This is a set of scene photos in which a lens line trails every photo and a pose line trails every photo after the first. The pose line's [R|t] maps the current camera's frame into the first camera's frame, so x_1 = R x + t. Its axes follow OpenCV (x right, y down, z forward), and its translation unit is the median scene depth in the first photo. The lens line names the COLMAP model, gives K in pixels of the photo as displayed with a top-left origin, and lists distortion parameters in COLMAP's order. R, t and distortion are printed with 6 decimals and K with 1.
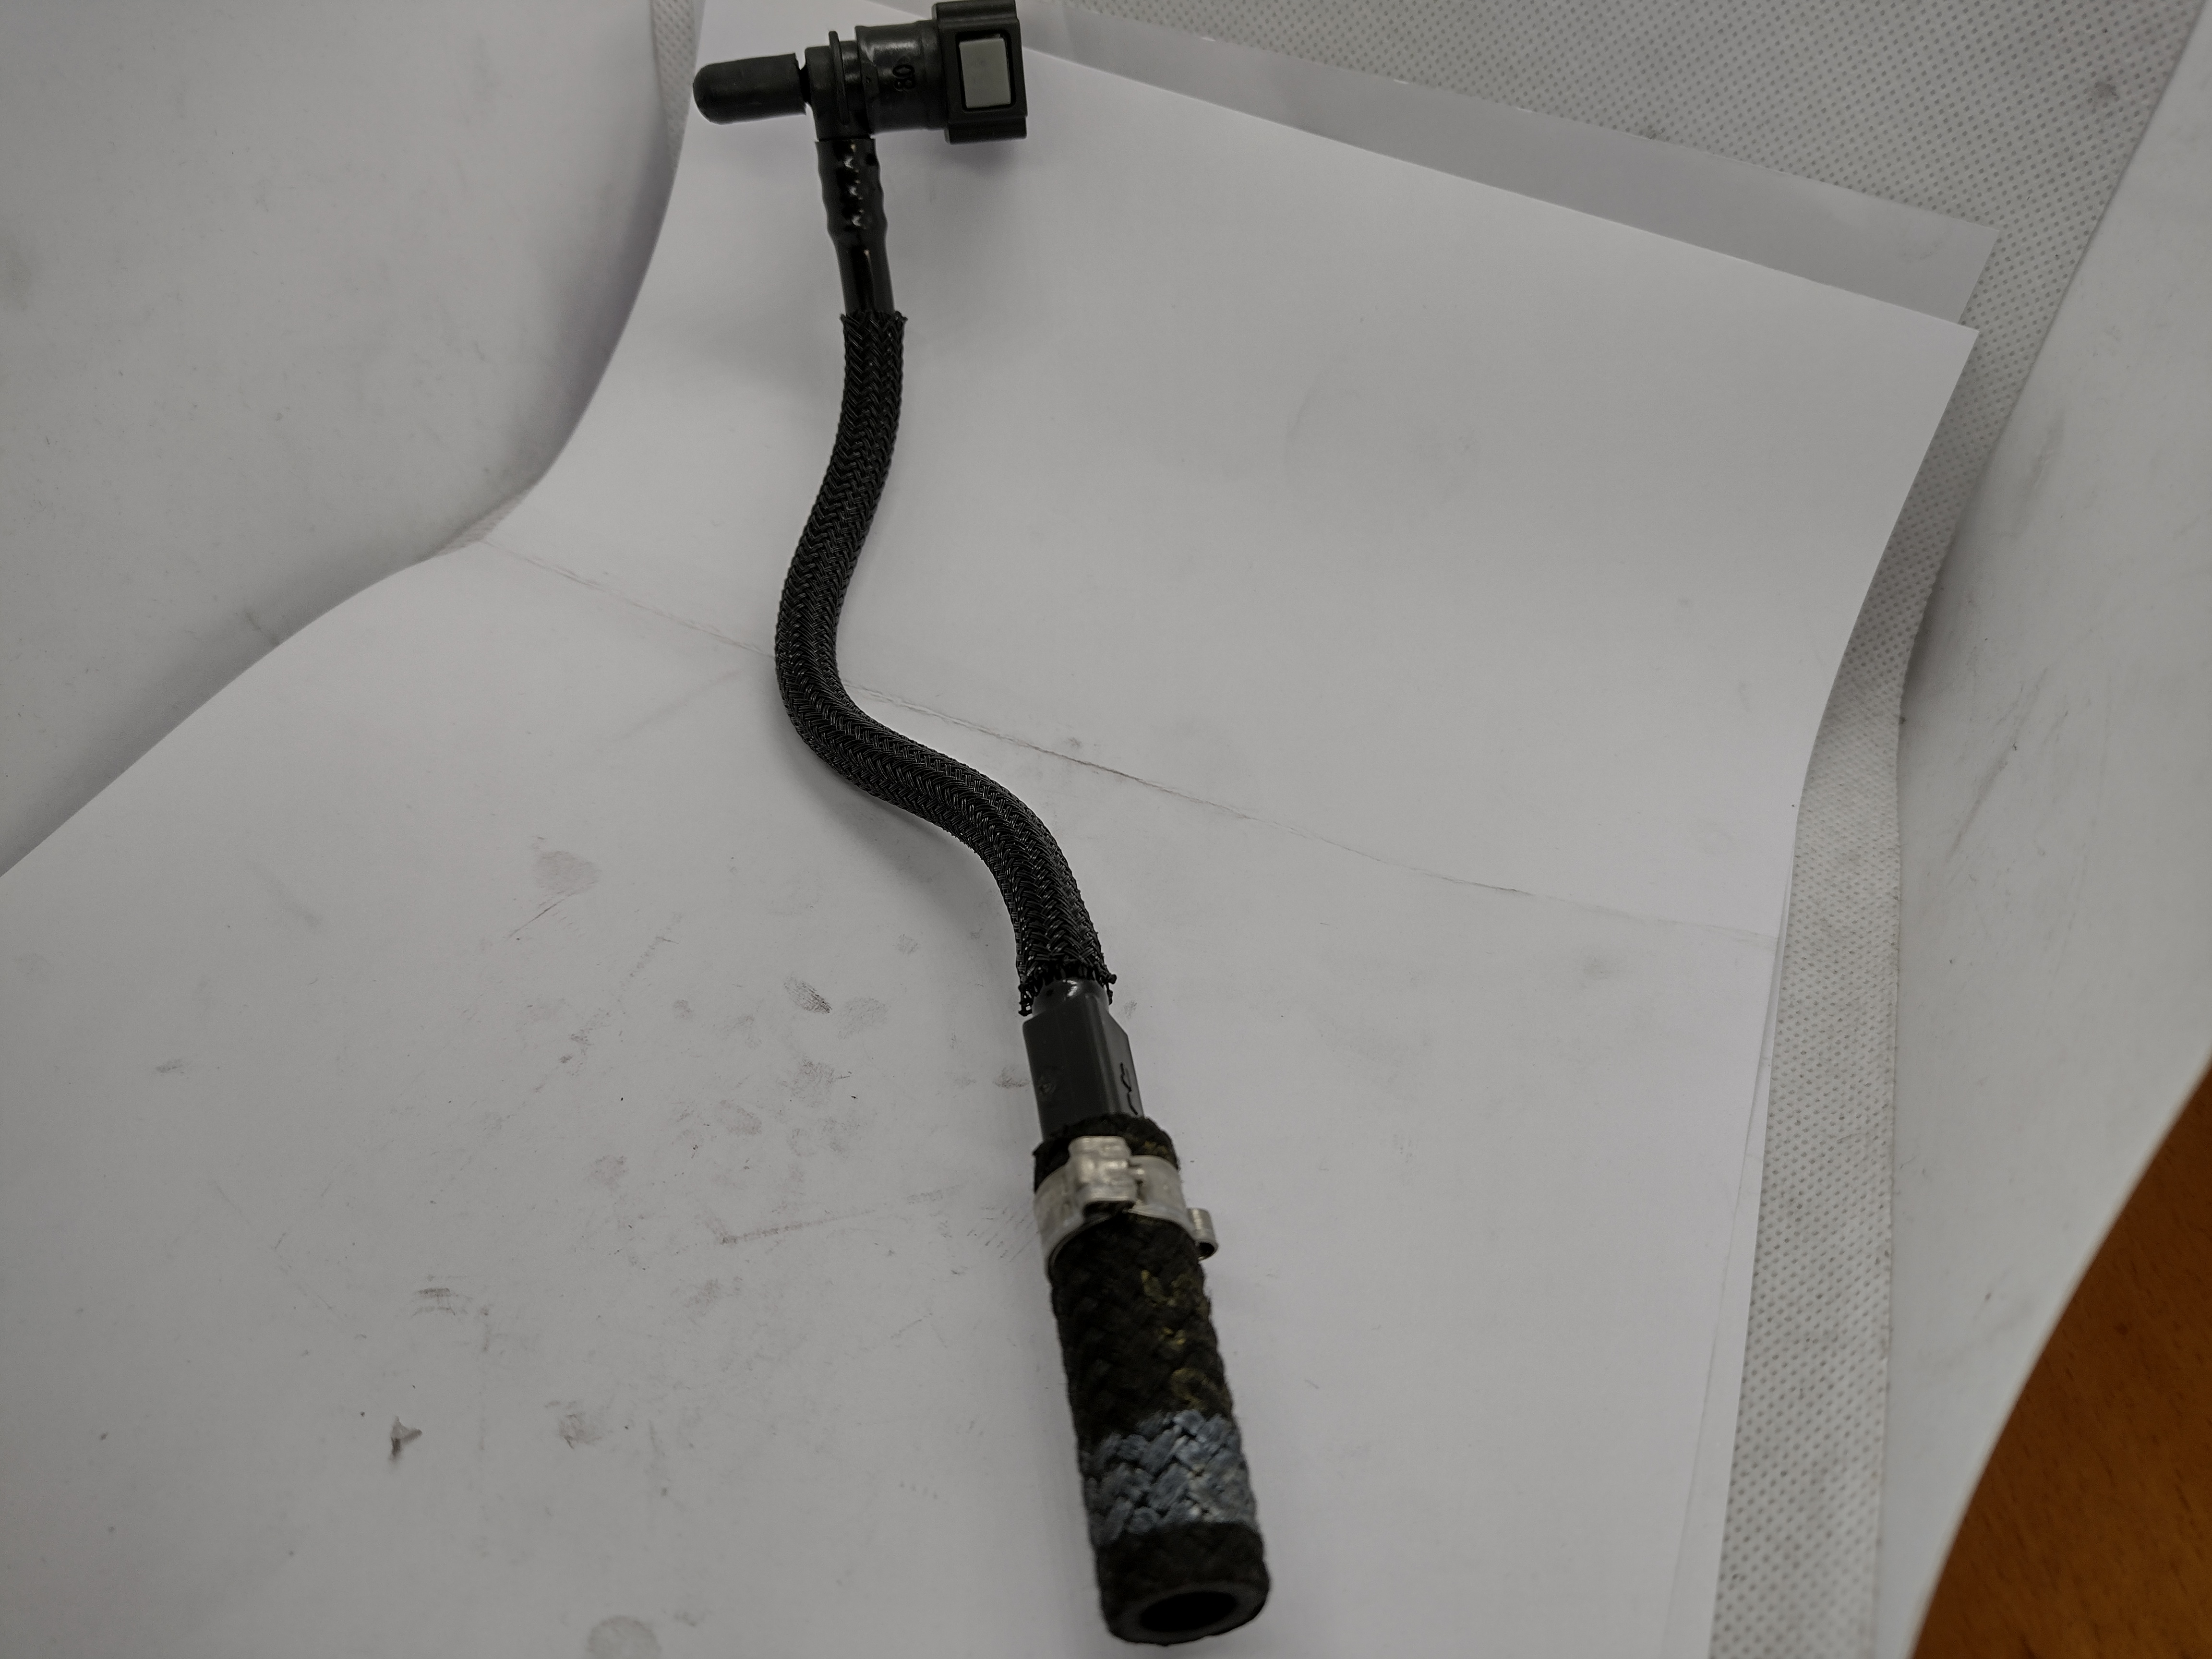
lens RADIAL K [[1936.3, 0, 1115.8], [0, 1936.3, 837.6], [0, 0, 1]] dist [0.109526, -0.265698]
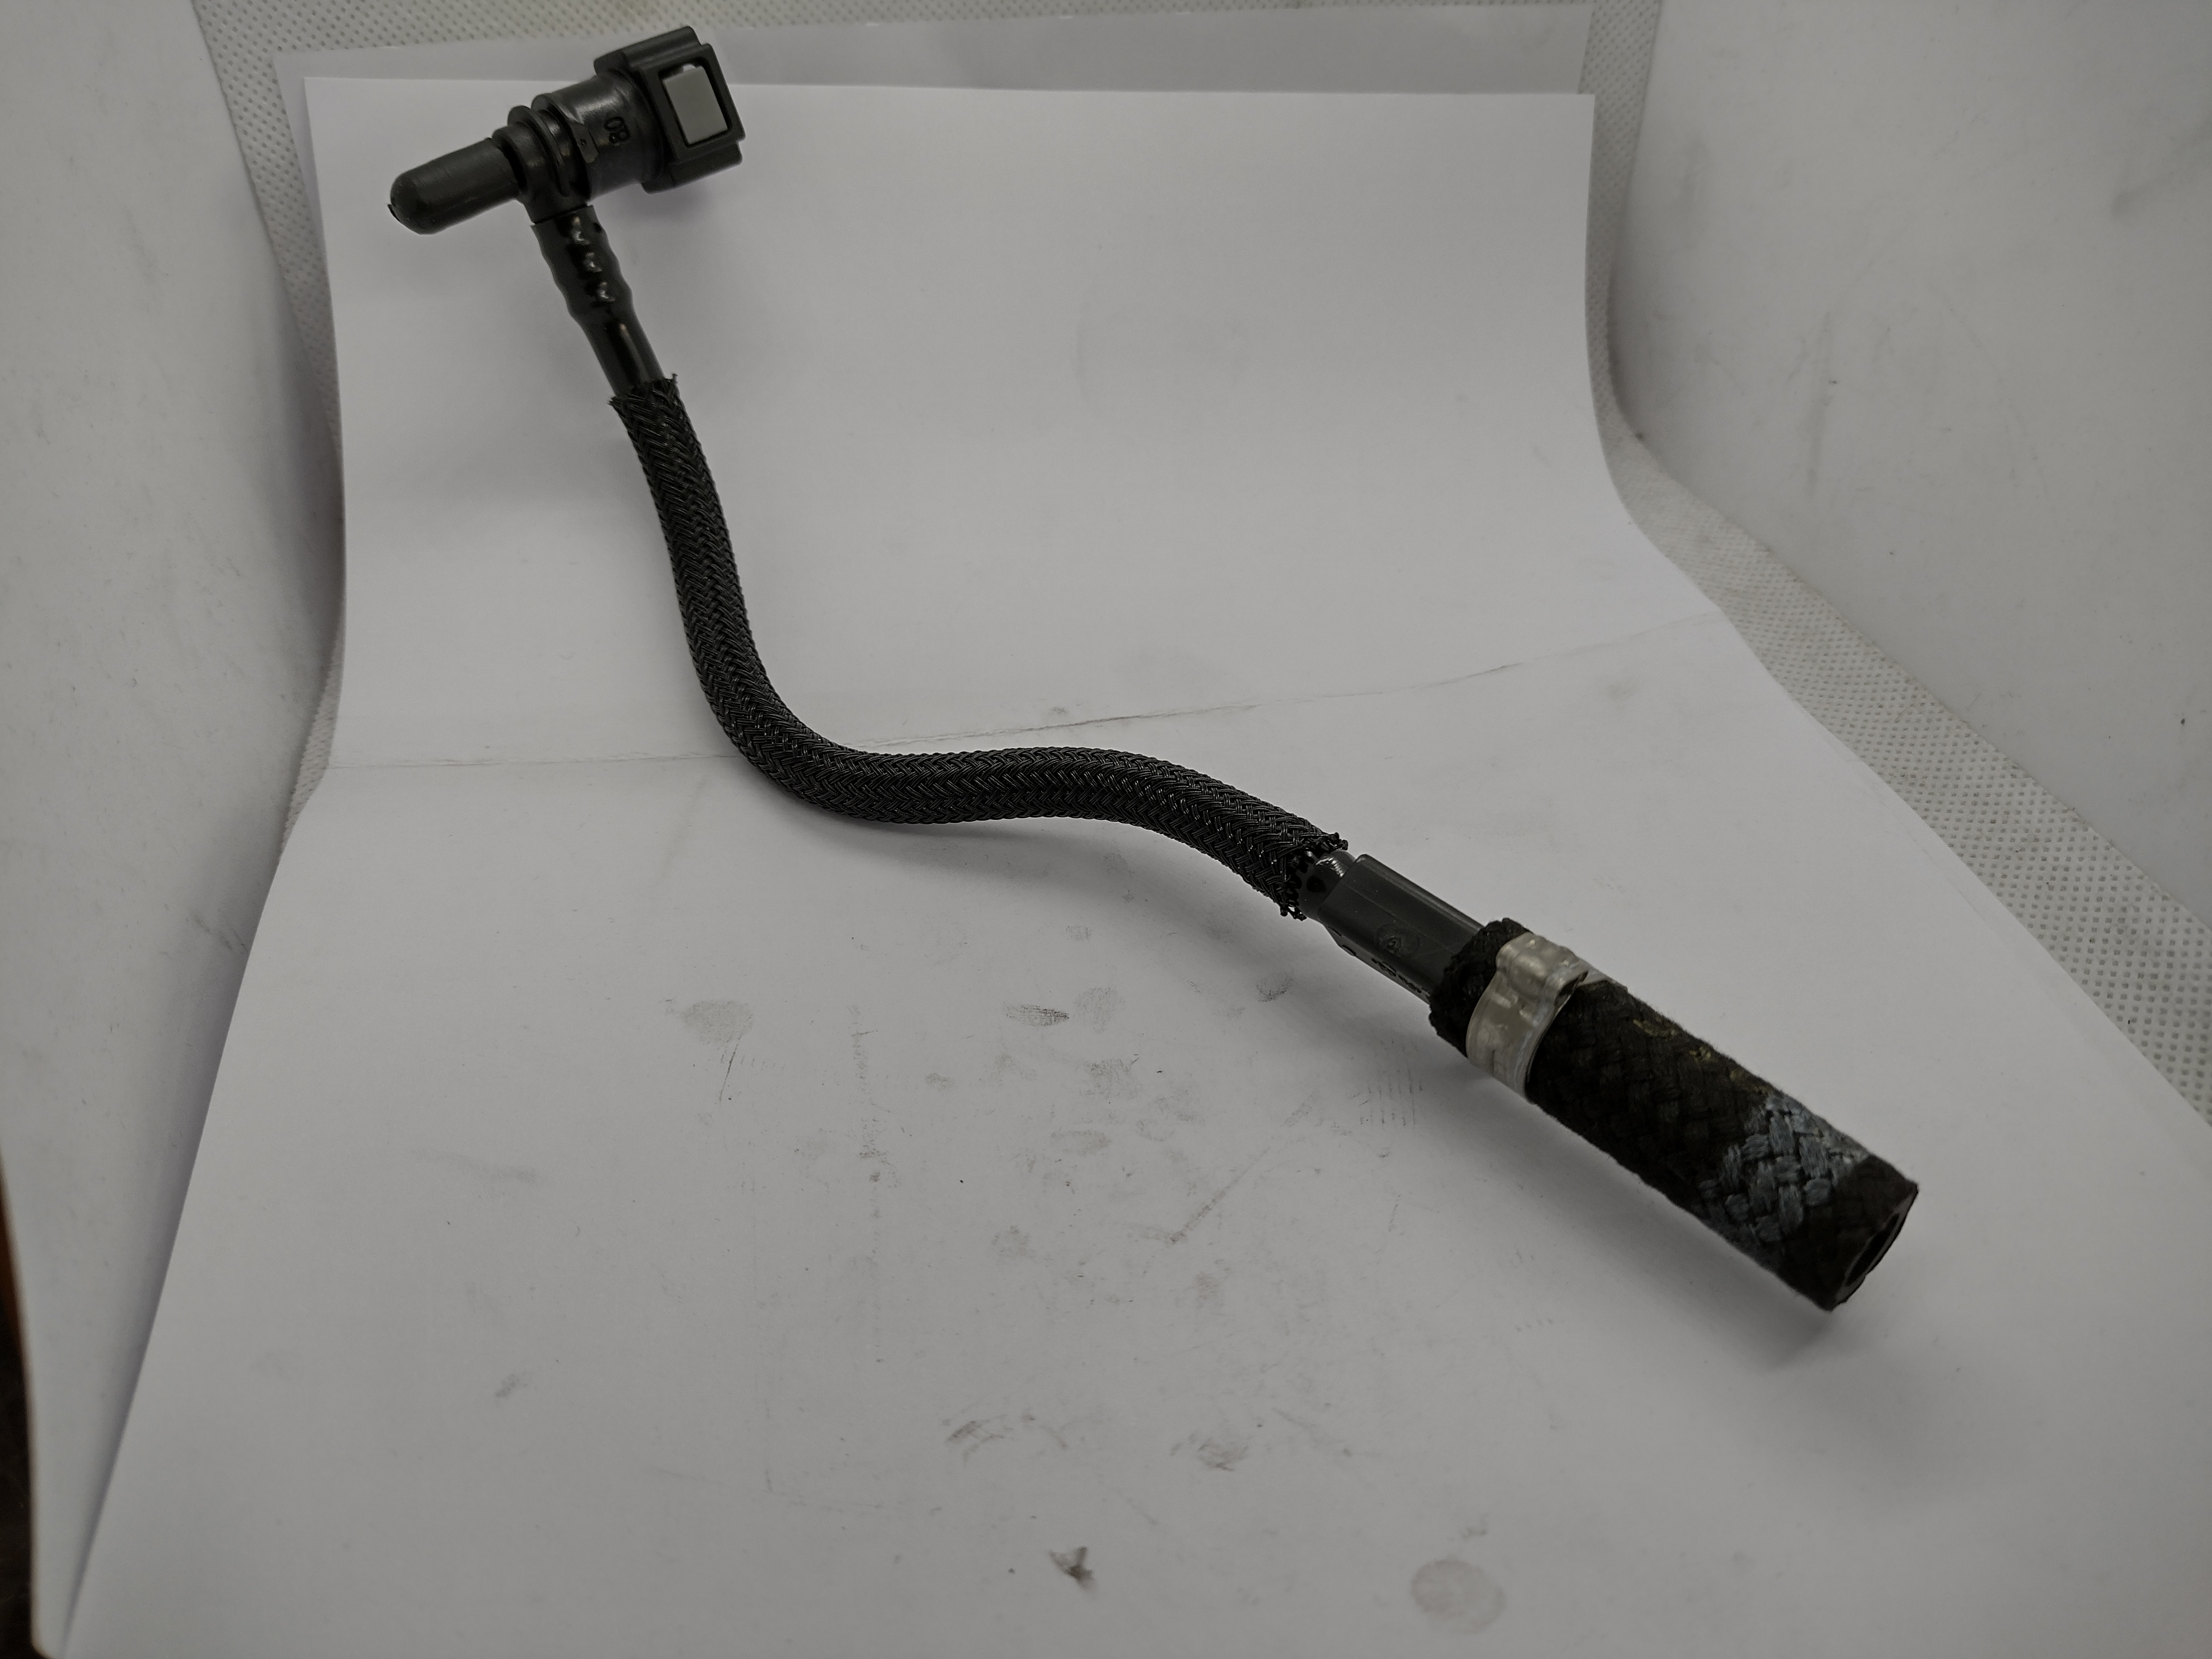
lens RADIAL K [[1936.3, 0, 1115.8], [0, 1936.3, 837.6], [0, 0, 1]] dist [0.109526, -0.265698]
pose [[0.824751, -0.390725, 0.408802, -0.461668], [0.411705, 0.910457, 0.039590, -0.018524], [-0.387666, 0.135653, 0.911764, 0.101762]]
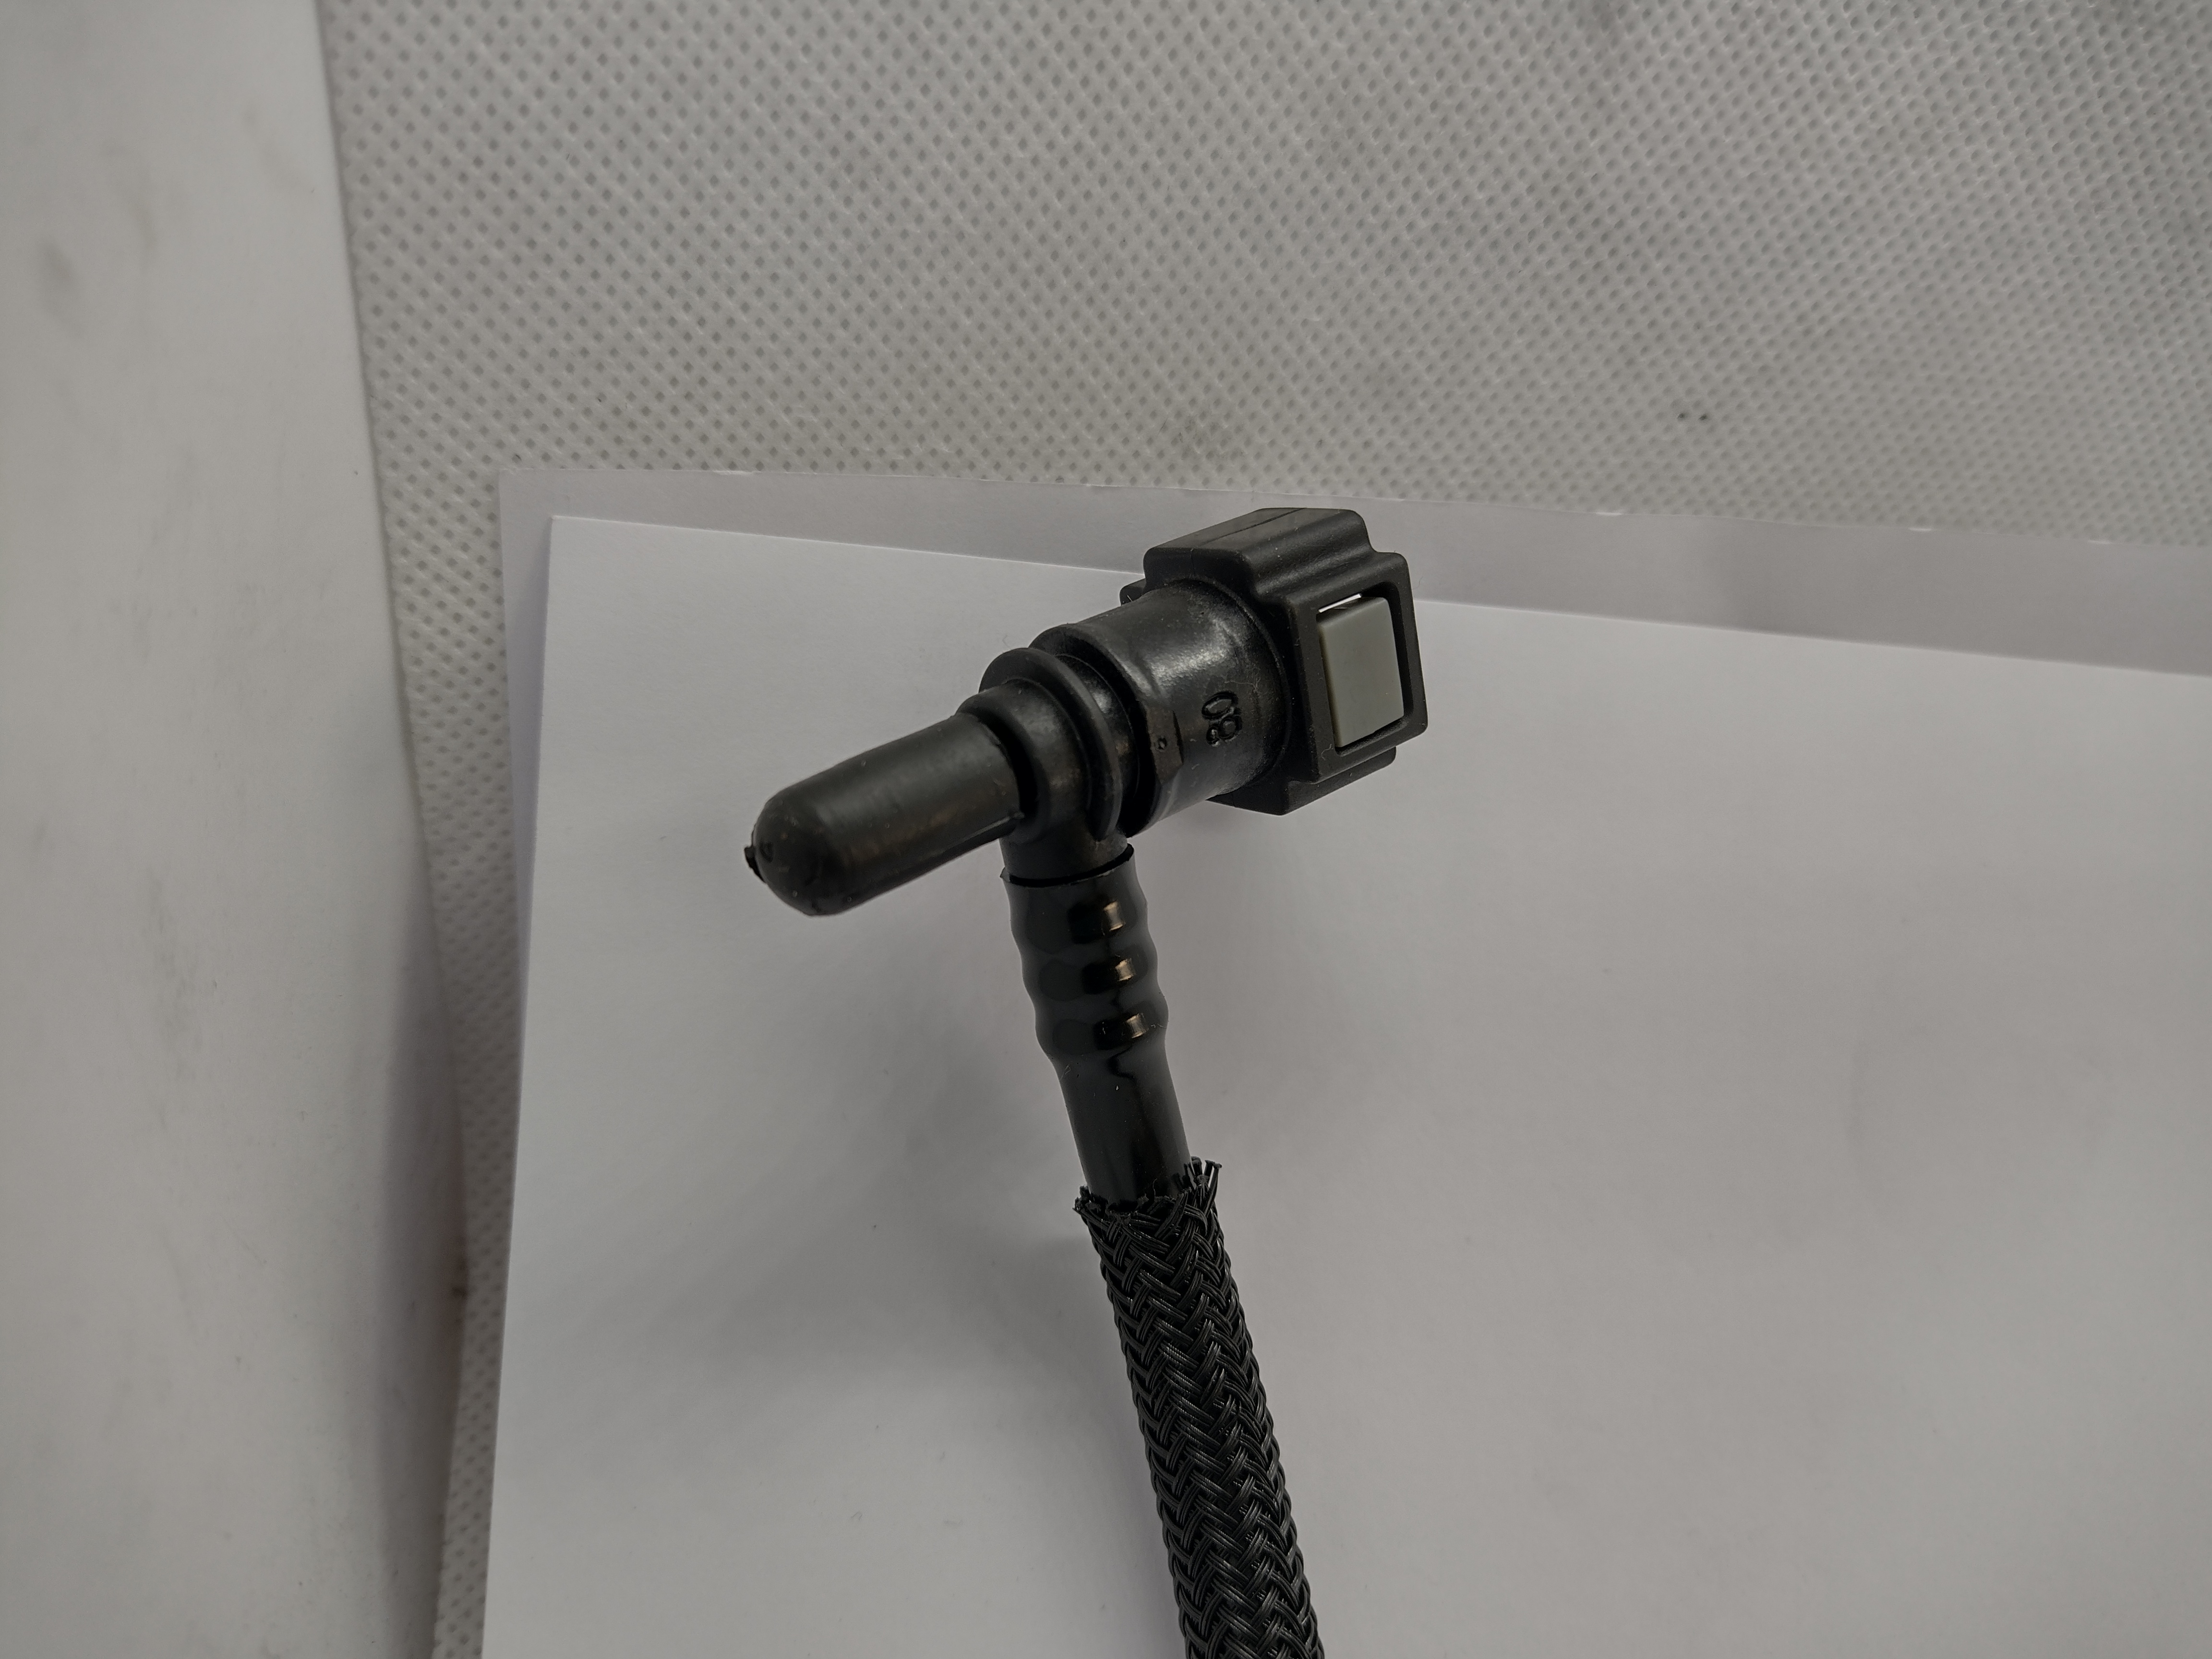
lens RADIAL K [[1908.0, 0, 1106.0], [0, 1908.0, 829.5], [0, 0, 1]] dist [0.001223, -0.126787]
pose [[0.814532, -0.268773, 0.514100, -0.393426], [0.322126, 0.946570, -0.015501, -0.394514], [-0.482465, 0.178231, 0.857590, 0.687567]]
